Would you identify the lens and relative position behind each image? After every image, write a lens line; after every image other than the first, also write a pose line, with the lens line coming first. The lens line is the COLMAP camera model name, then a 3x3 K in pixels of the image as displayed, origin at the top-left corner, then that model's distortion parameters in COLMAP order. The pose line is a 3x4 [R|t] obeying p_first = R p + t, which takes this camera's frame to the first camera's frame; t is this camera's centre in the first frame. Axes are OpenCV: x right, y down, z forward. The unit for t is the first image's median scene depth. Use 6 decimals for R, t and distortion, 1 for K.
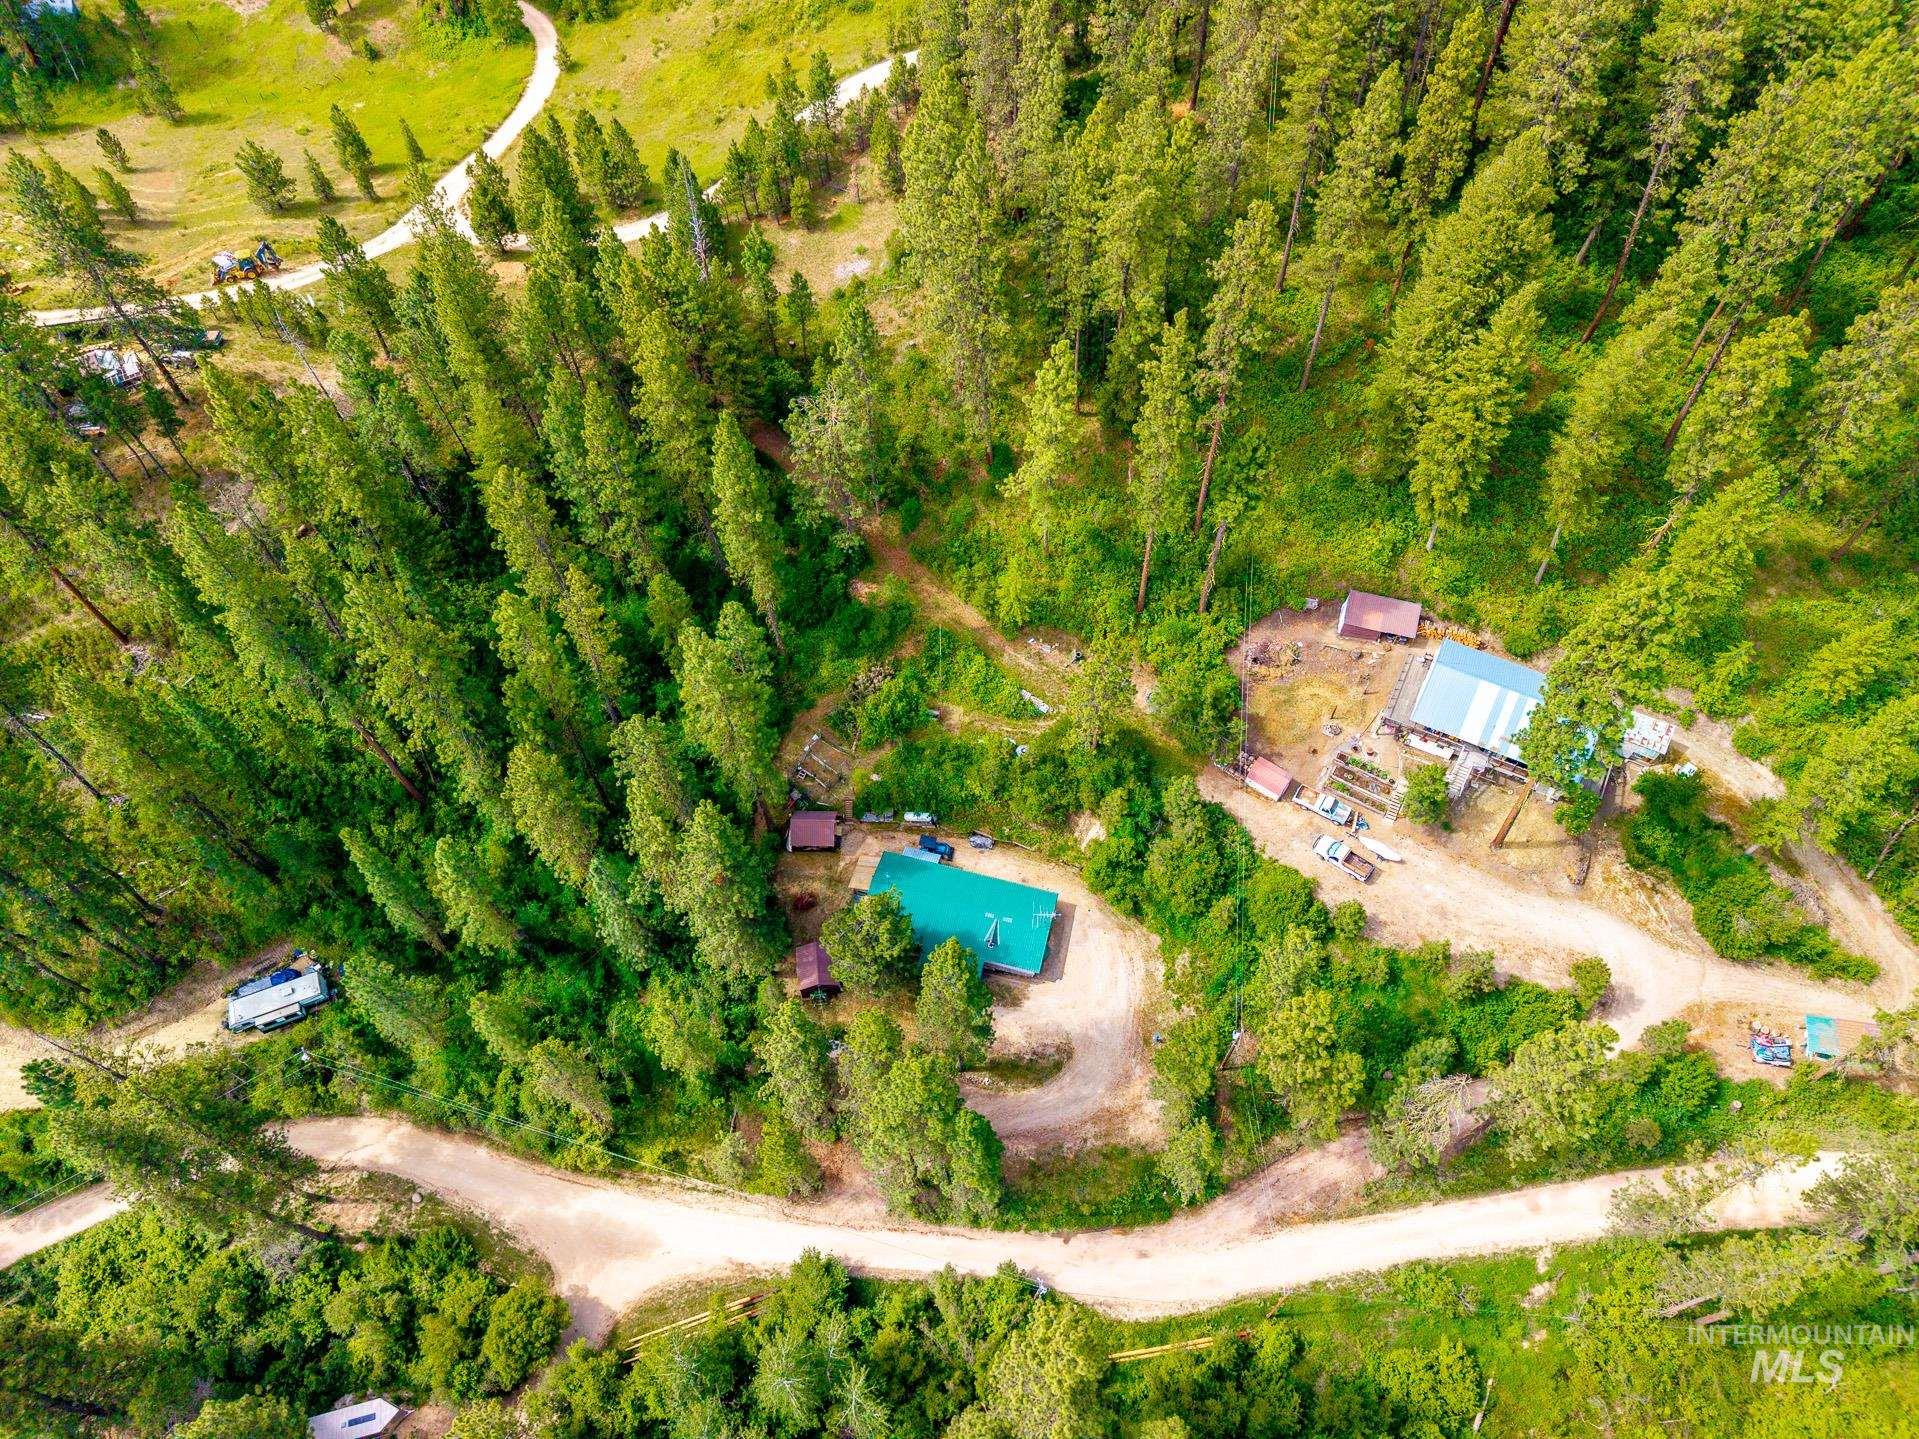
lens RADIAL K [[1286.2, 0, 959.5], [0, 1286.2, 719.5], [0, 0, 1]] dist [0.033873, -0.037068]
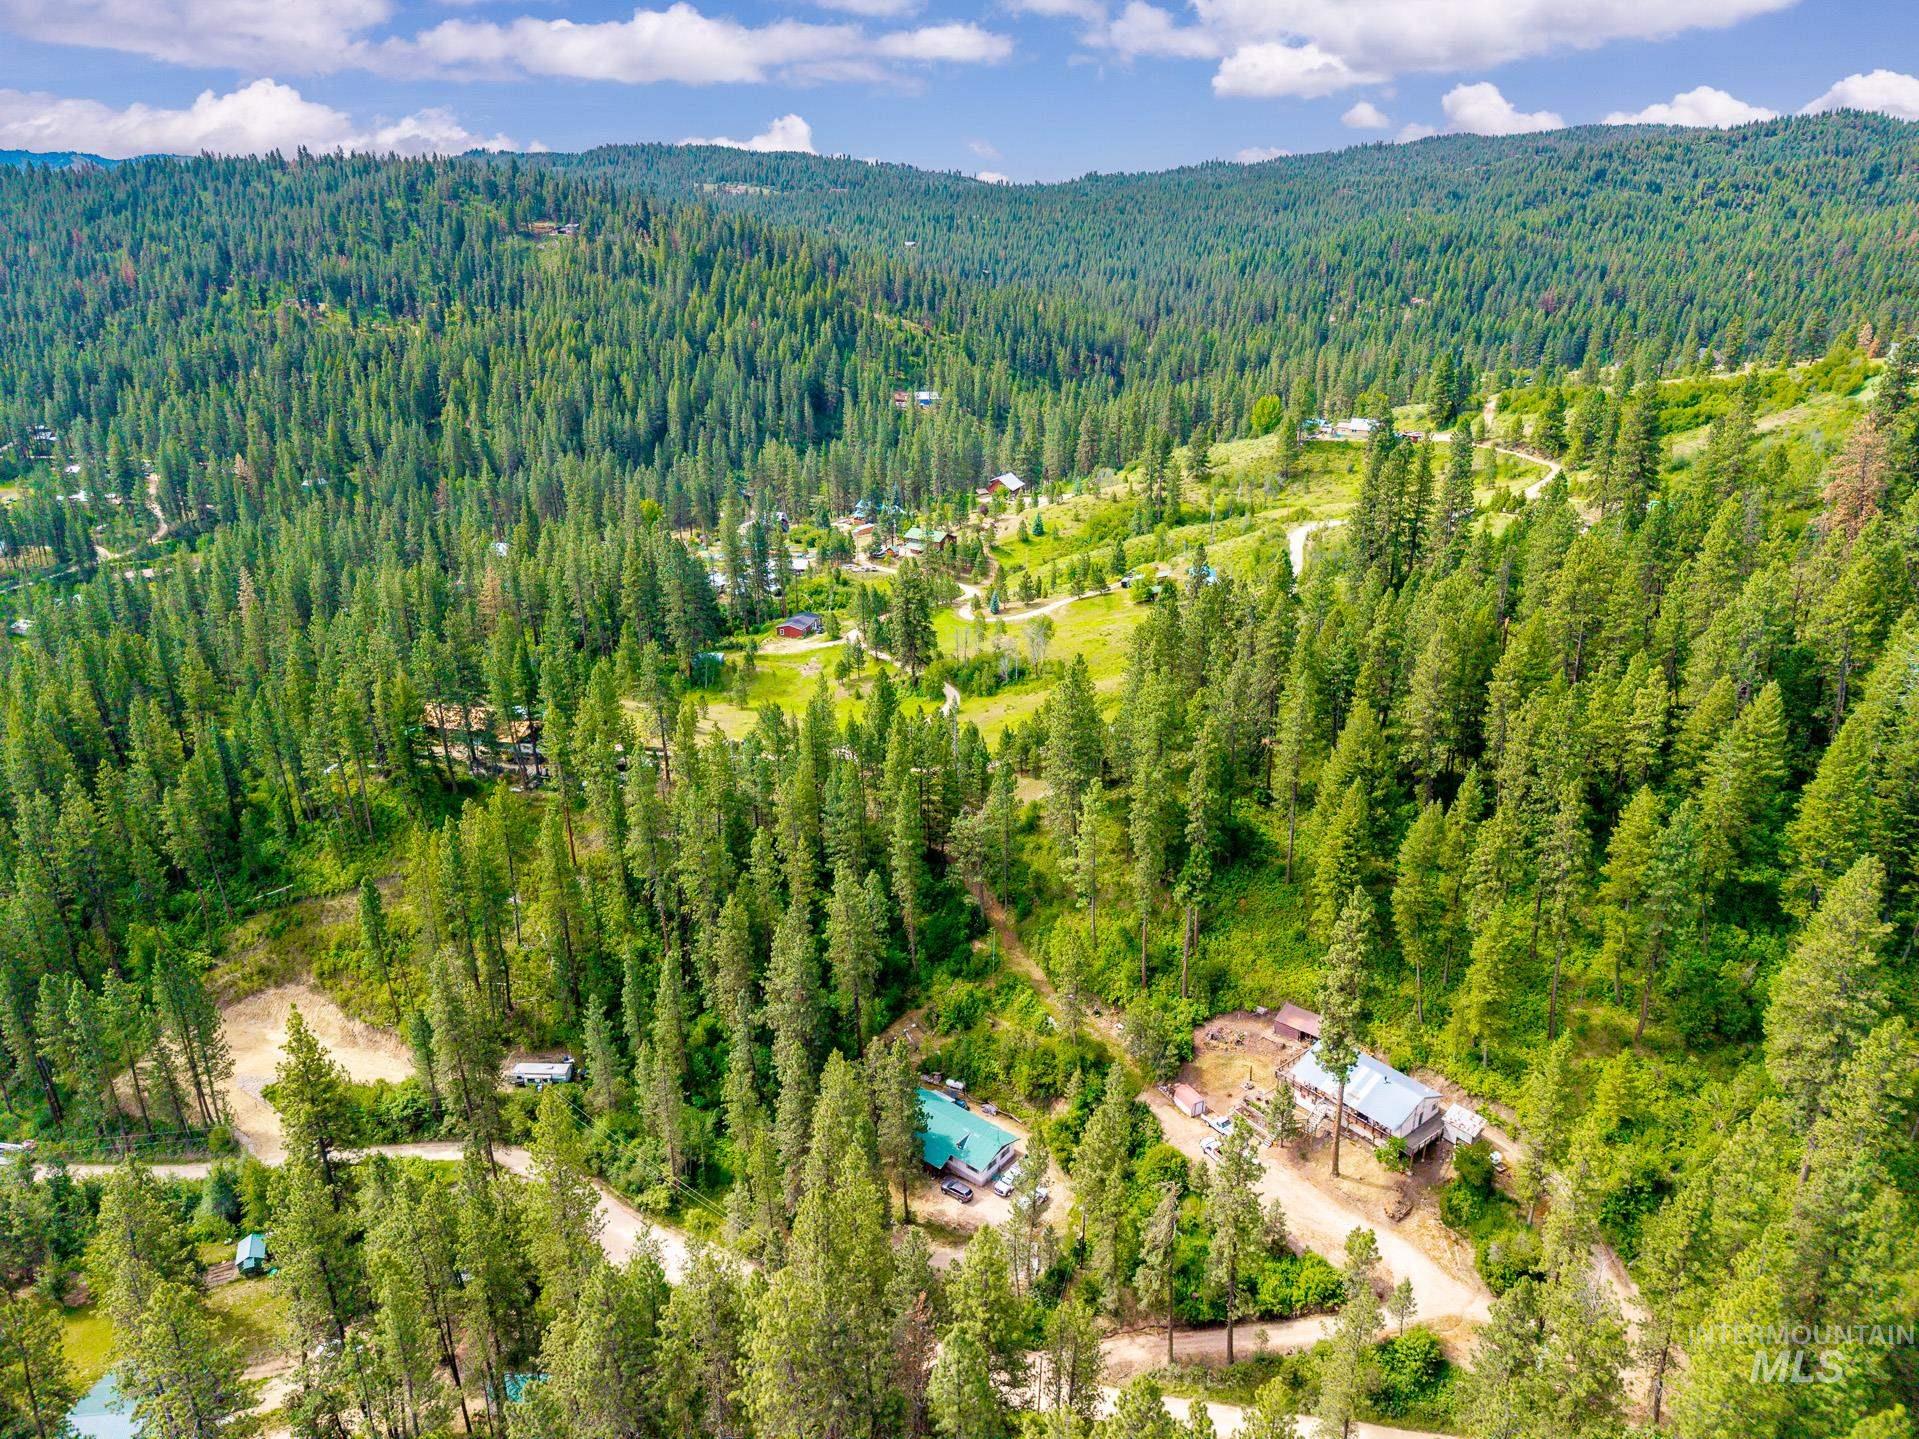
lens RADIAL K [[1286.2, 0, 959.5], [0, 1286.2, 719.5], [0, 0, 1]] dist [0.033873, -0.037068]
pose [[0.913980, 0.140560, -0.380637, 0.486489], [-0.338414, 0.781628, -0.523959, 0.537258], [0.223869, 0.607701, 0.761960, -0.358022]]
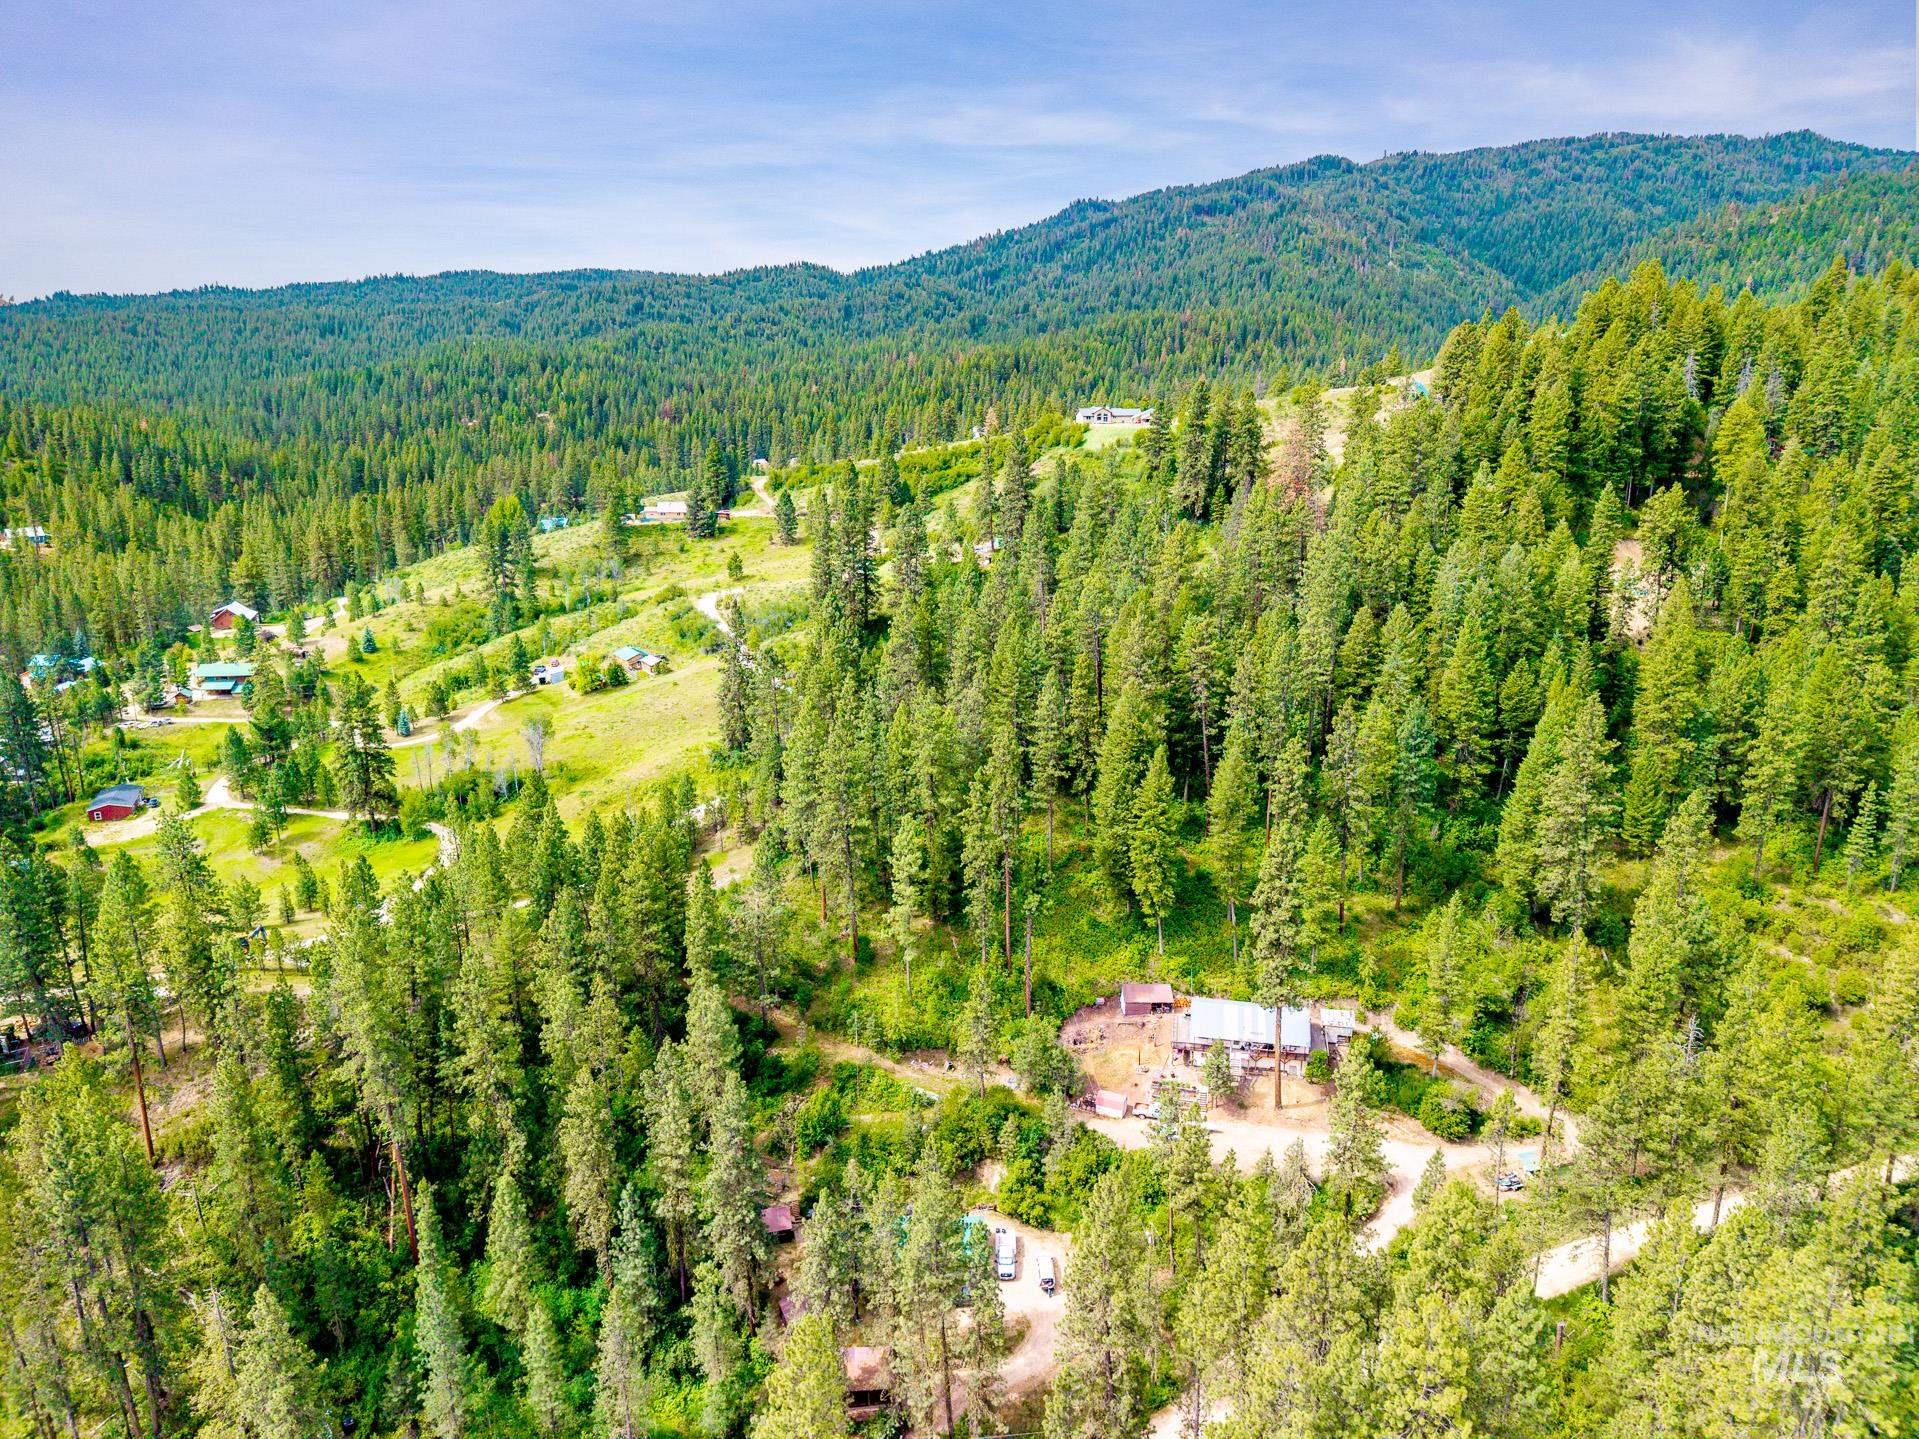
lens RADIAL K [[1279.2, 0, 950.4], [0, 1279.2, 712.2], [0, 0, 1]] dist [0.041329, -0.035394]
pose [[0.961663, -0.076495, 0.263350, -0.242844], [0.232583, 0.736287, -0.635442, 0.559310], [-0.145293, 0.672331, 0.725851, -0.221793]]
